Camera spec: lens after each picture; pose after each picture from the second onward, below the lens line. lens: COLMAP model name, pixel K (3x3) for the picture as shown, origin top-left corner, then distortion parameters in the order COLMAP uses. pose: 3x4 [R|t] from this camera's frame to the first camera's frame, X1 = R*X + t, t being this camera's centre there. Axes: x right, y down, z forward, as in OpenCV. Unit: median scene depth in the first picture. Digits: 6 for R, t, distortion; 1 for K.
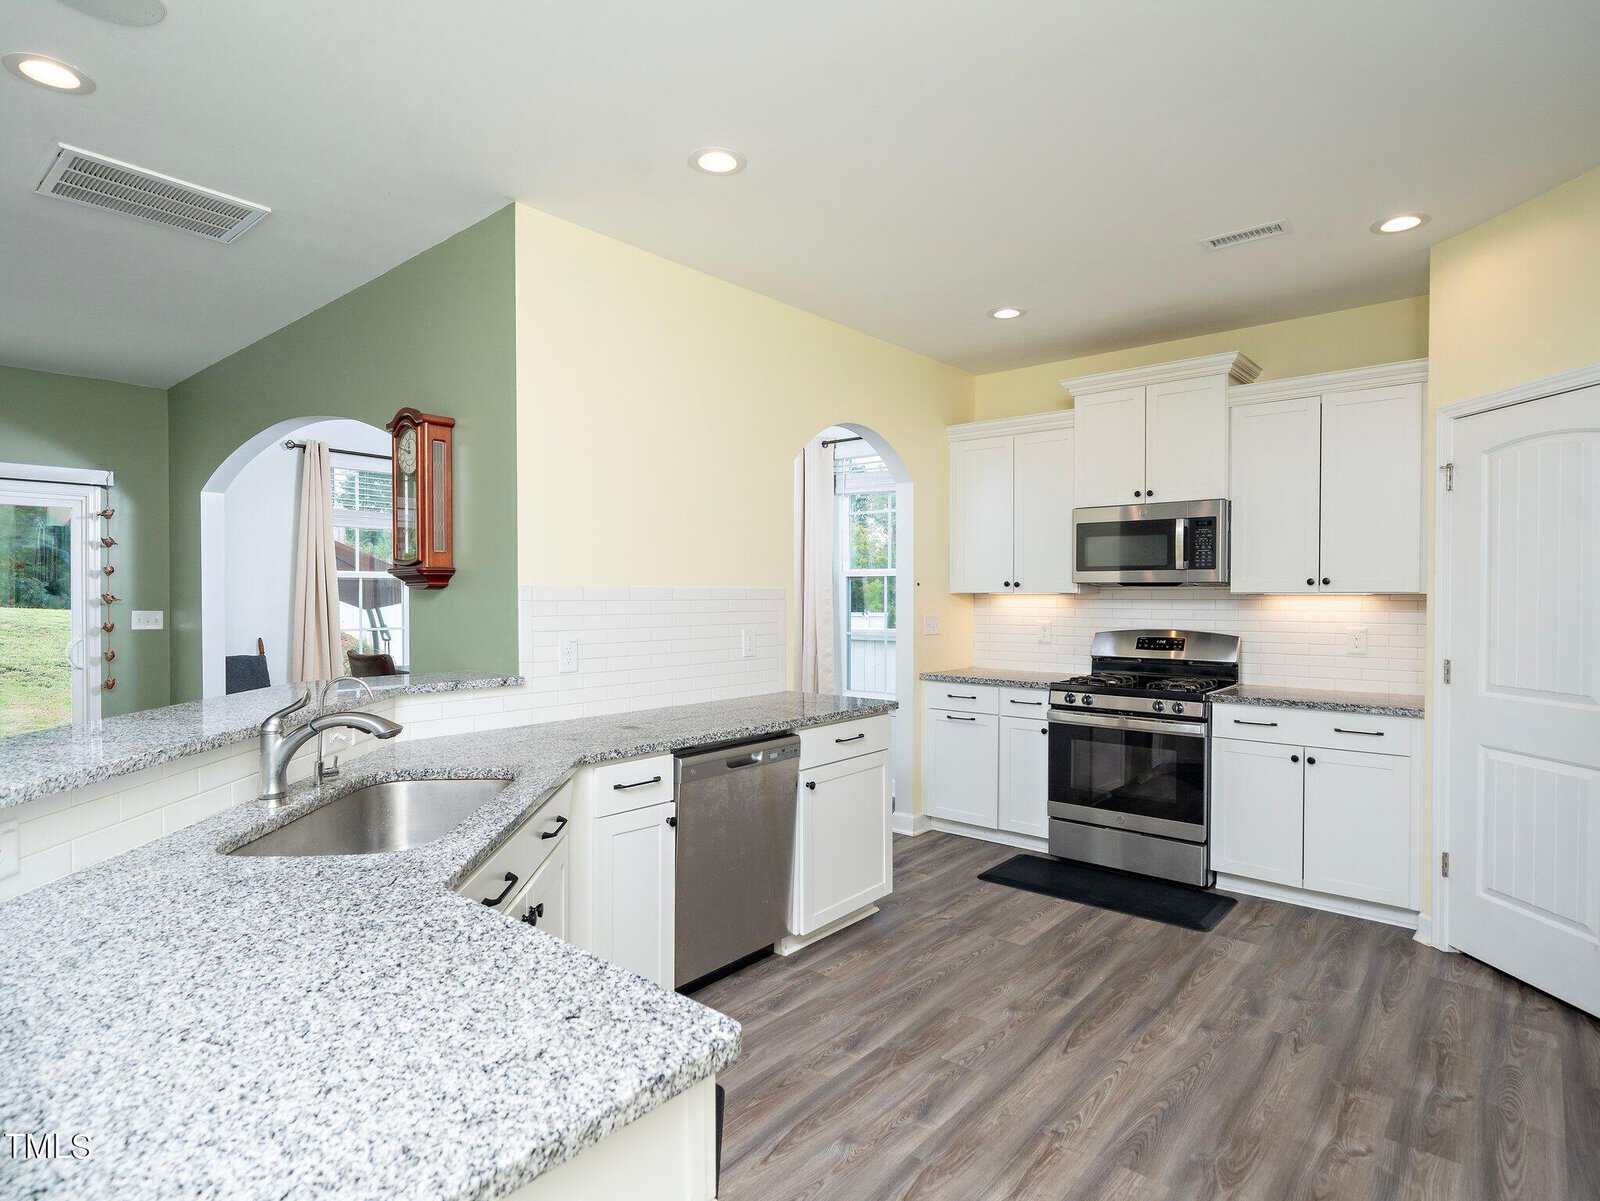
lens RADIAL K [[880.9, 0, 800.0], [0, 880.9, 600.5], [0, 0, 1]] dist [0.004469, 0.002146]
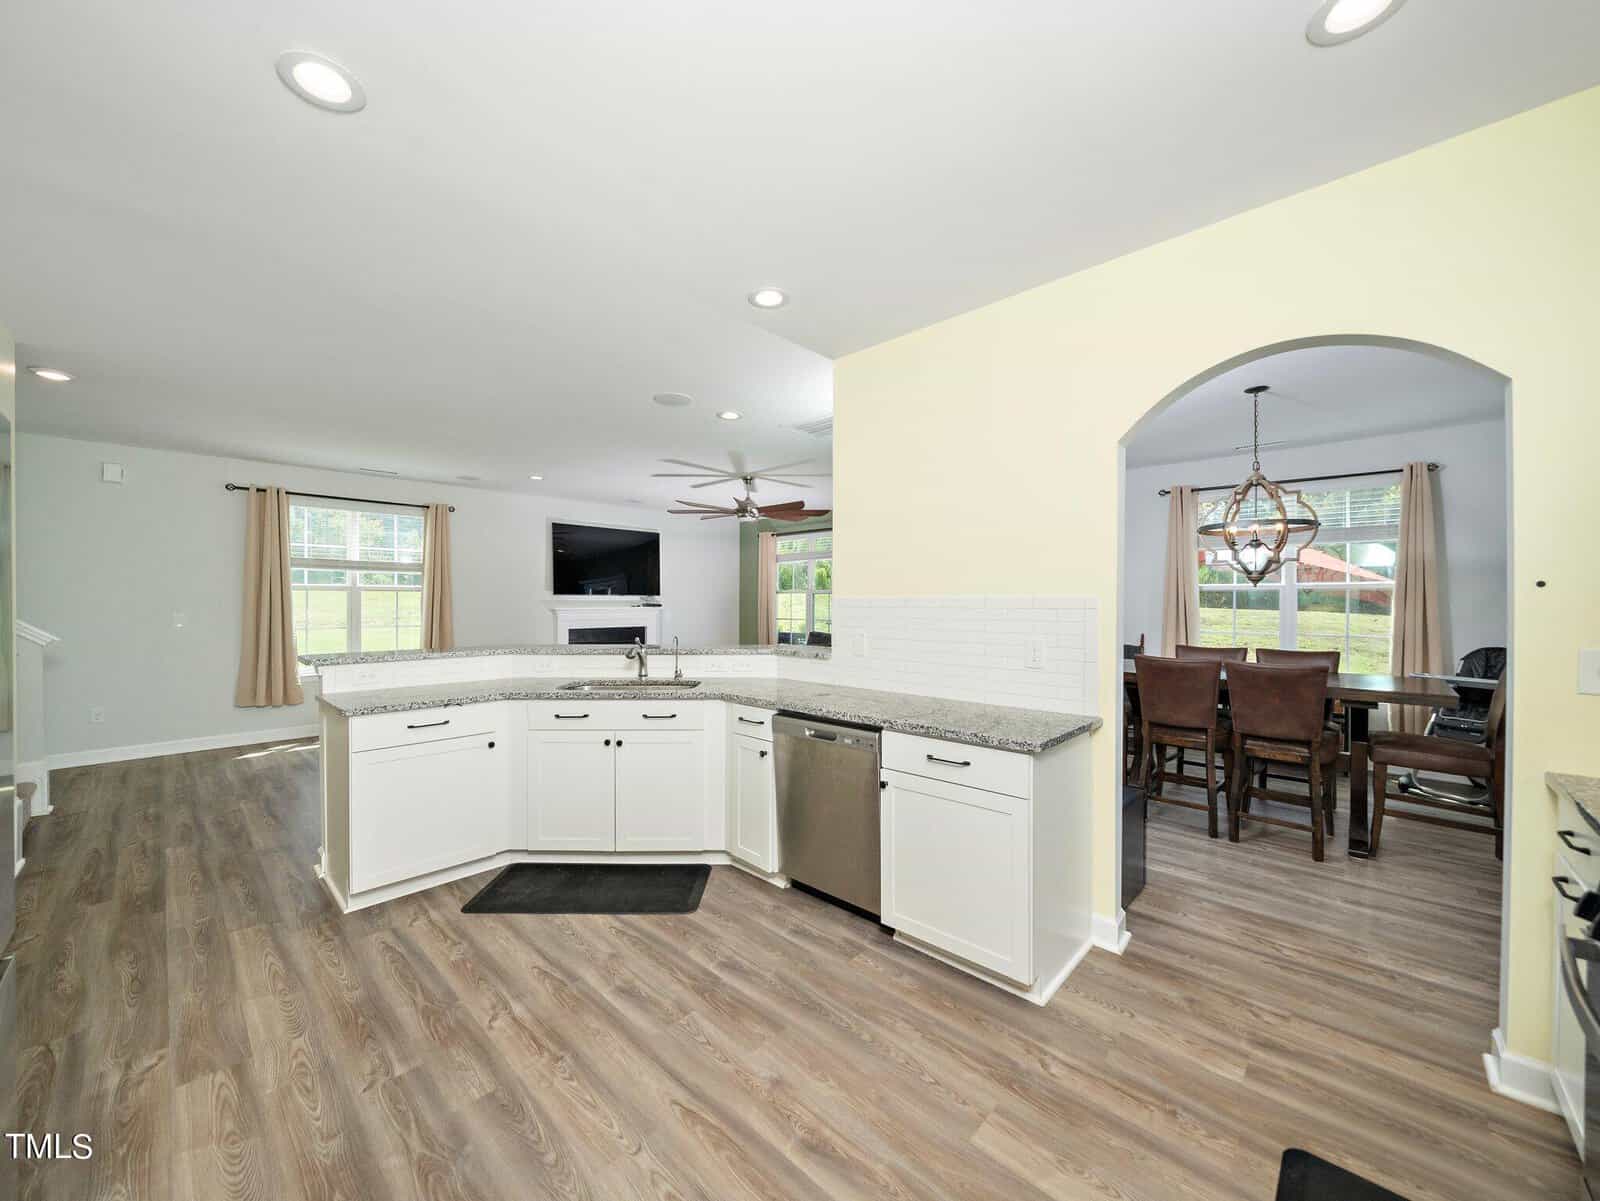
lens RADIAL K [[615.9, 0, 800.0], [0, 615.9, 600.5], [0, 0, 1]] dist [-0.002592, -0.000184]
pose [[-0.065465, -0.000745, -0.997855, 0.841526], [-0.007608, 0.999971, -0.000247, -0.010355], [0.997826, 0.007575, -0.065469, 1.056739]]
